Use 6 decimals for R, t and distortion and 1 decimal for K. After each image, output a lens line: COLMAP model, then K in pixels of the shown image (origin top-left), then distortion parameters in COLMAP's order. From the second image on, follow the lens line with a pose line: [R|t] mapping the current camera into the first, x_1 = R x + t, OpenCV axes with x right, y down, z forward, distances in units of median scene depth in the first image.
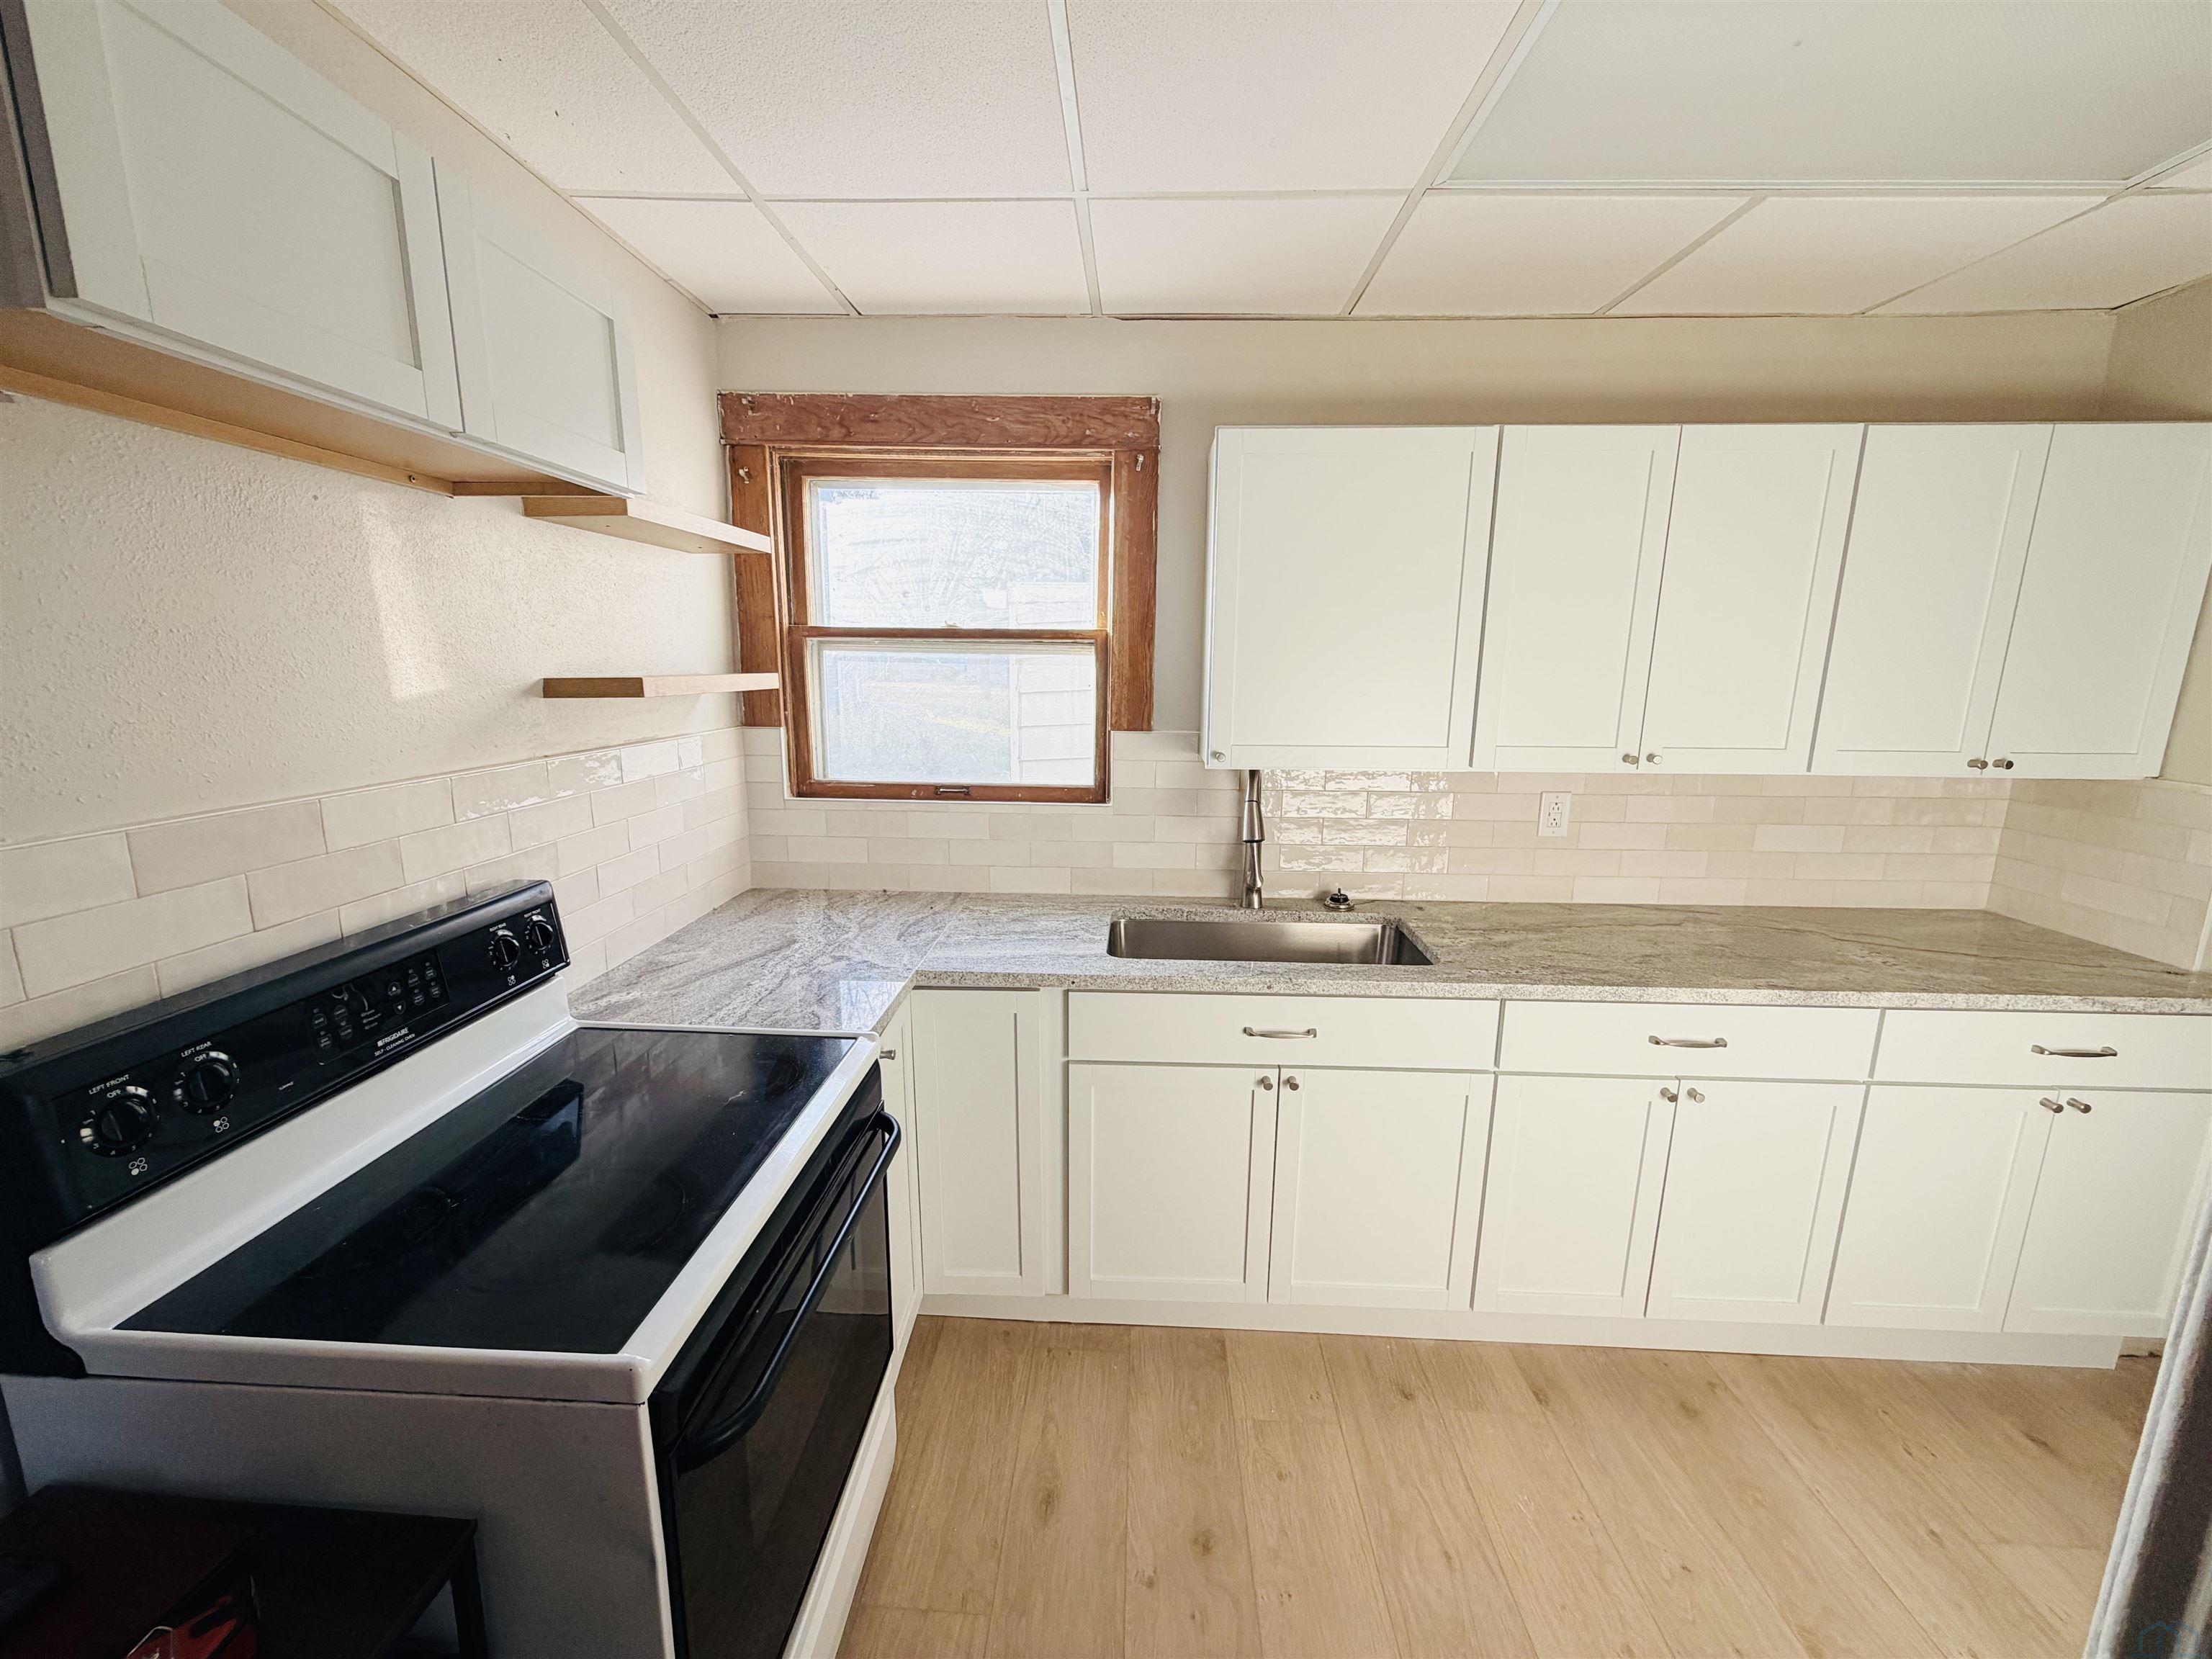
lens RADIAL K [[878.1, 0, 1101.6], [0, 878.1, 832.1], [0, 0, 1]] dist [-0.000712, 0.000529]
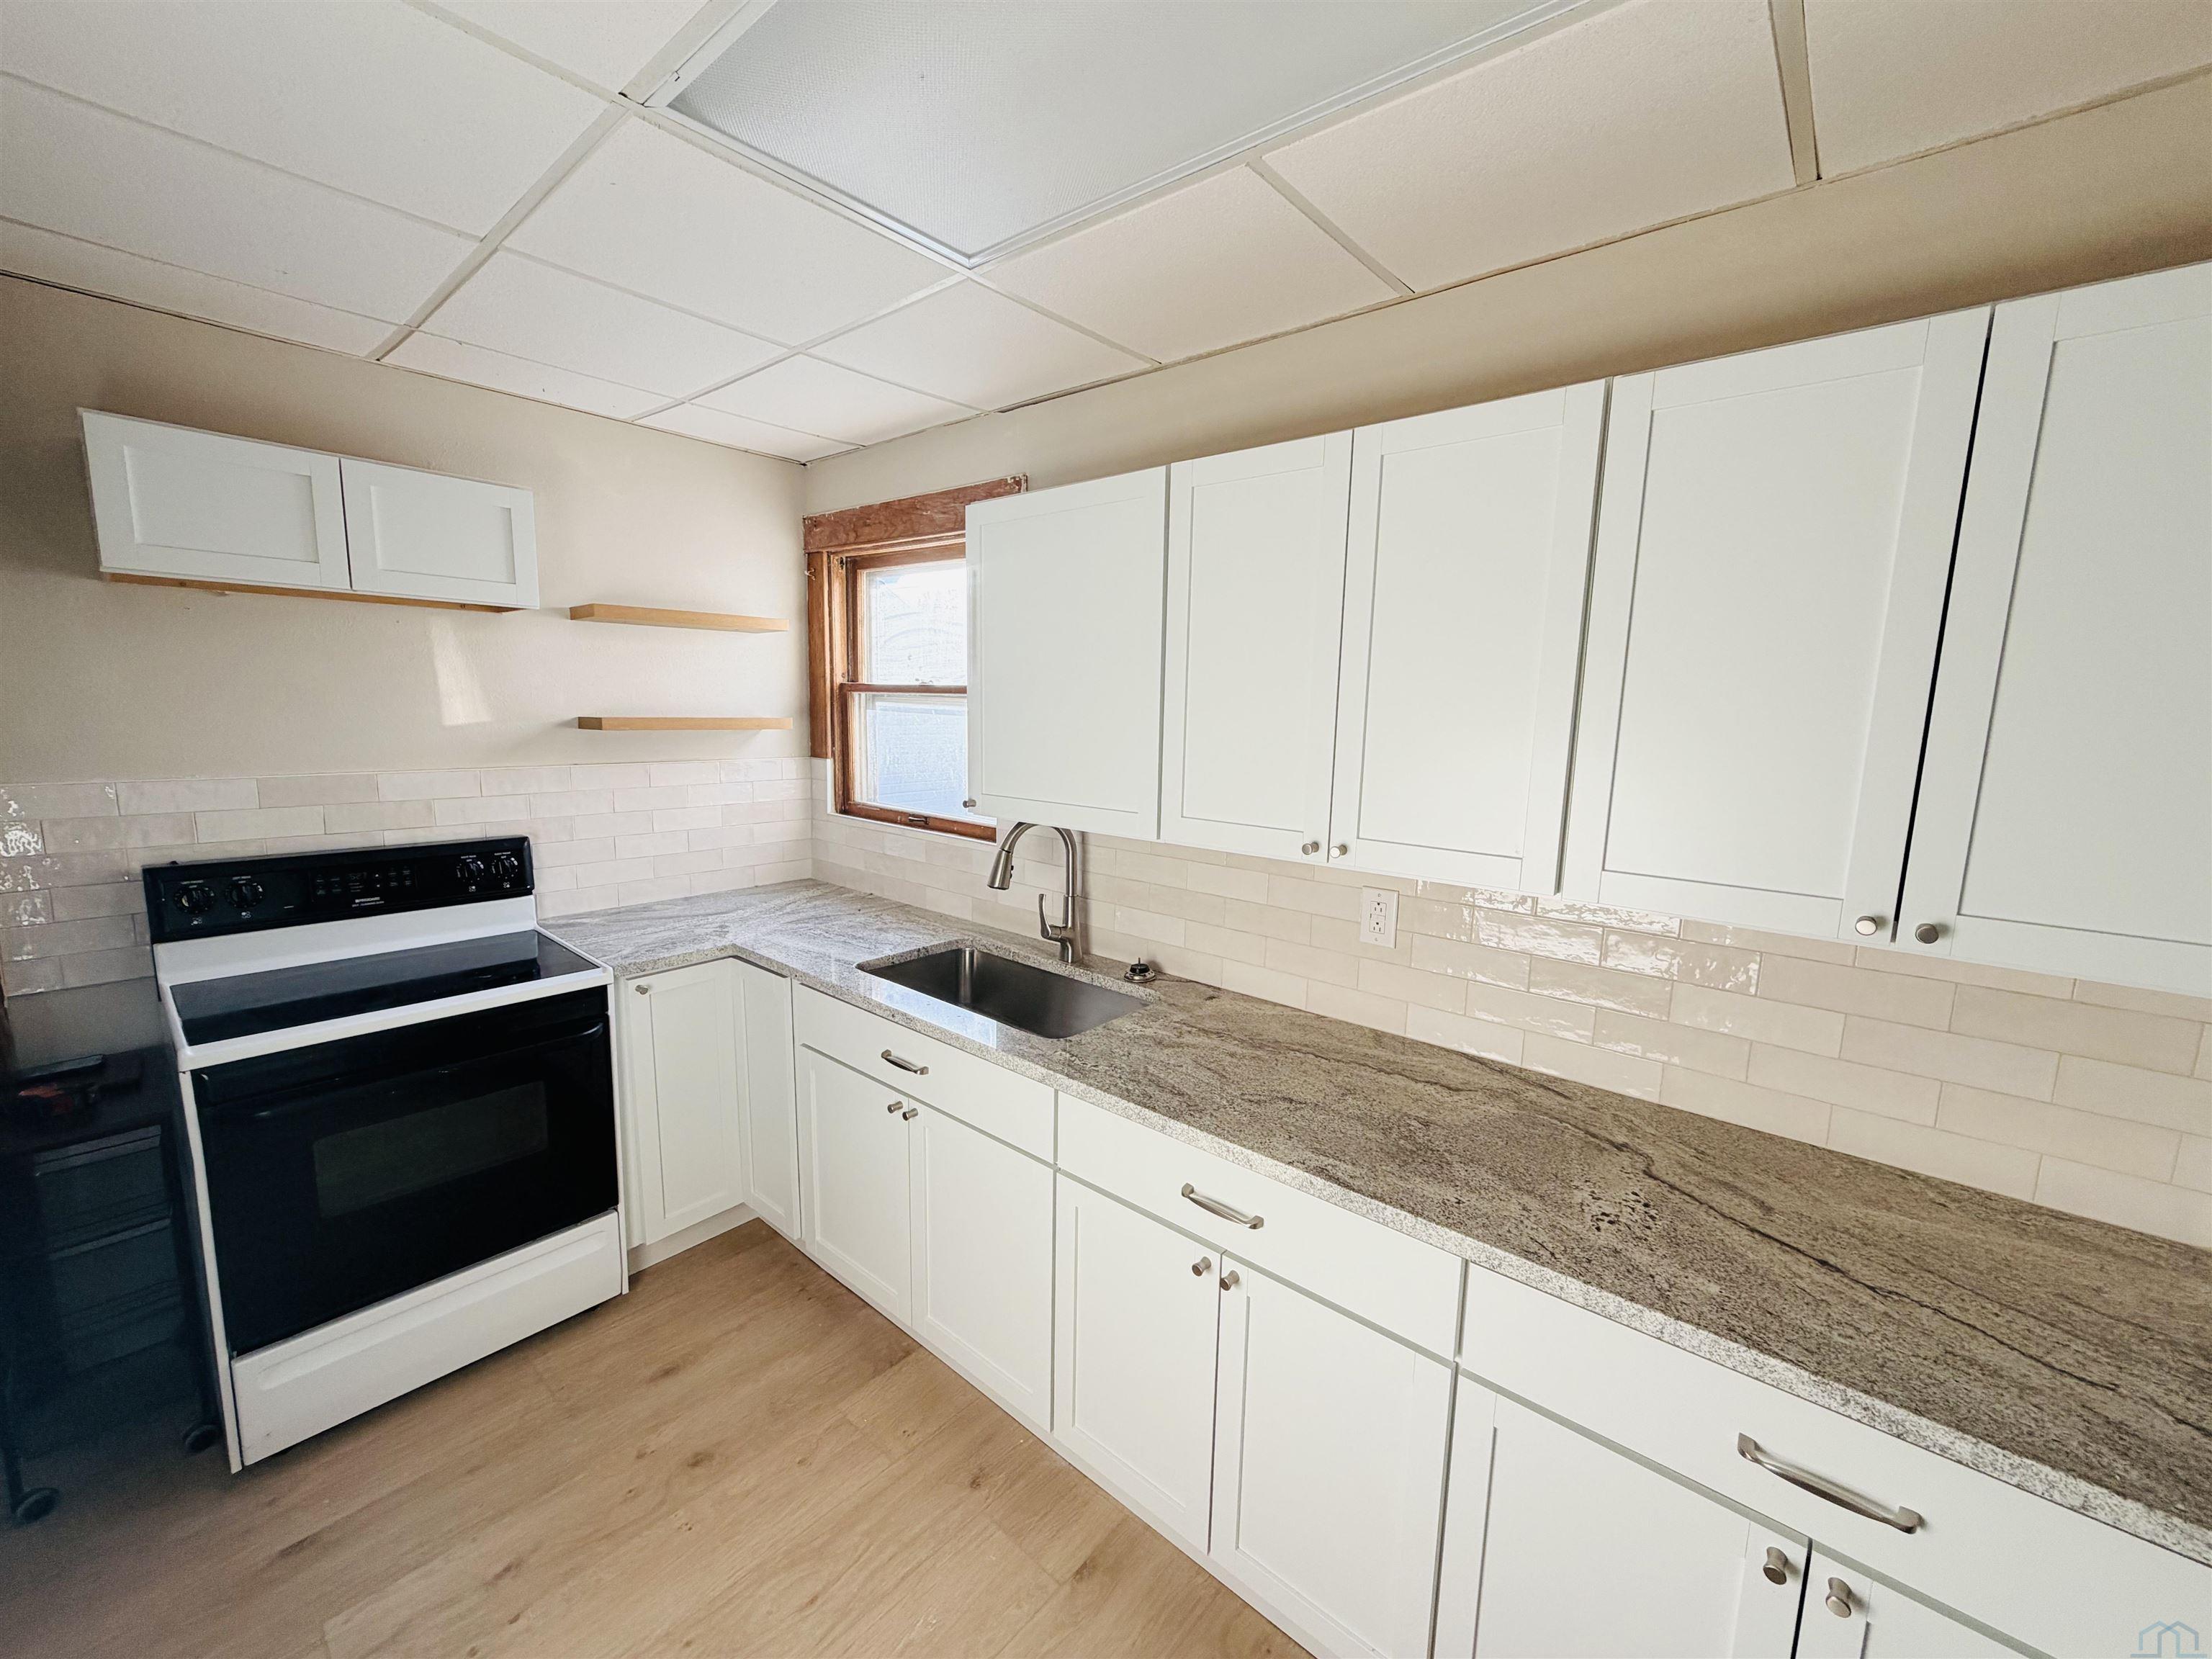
lens RADIAL K [[878.1, 0, 1101.6], [0, 878.1, 832.1], [0, 0, 1]] dist [-0.000712, 0.000529]
pose [[0.785143, 0.100724, -0.611069, 0.897285], [-0.135124, 0.990775, -0.010305, -0.060779], [0.604394, 0.090661, 0.791510, 0.247721]]
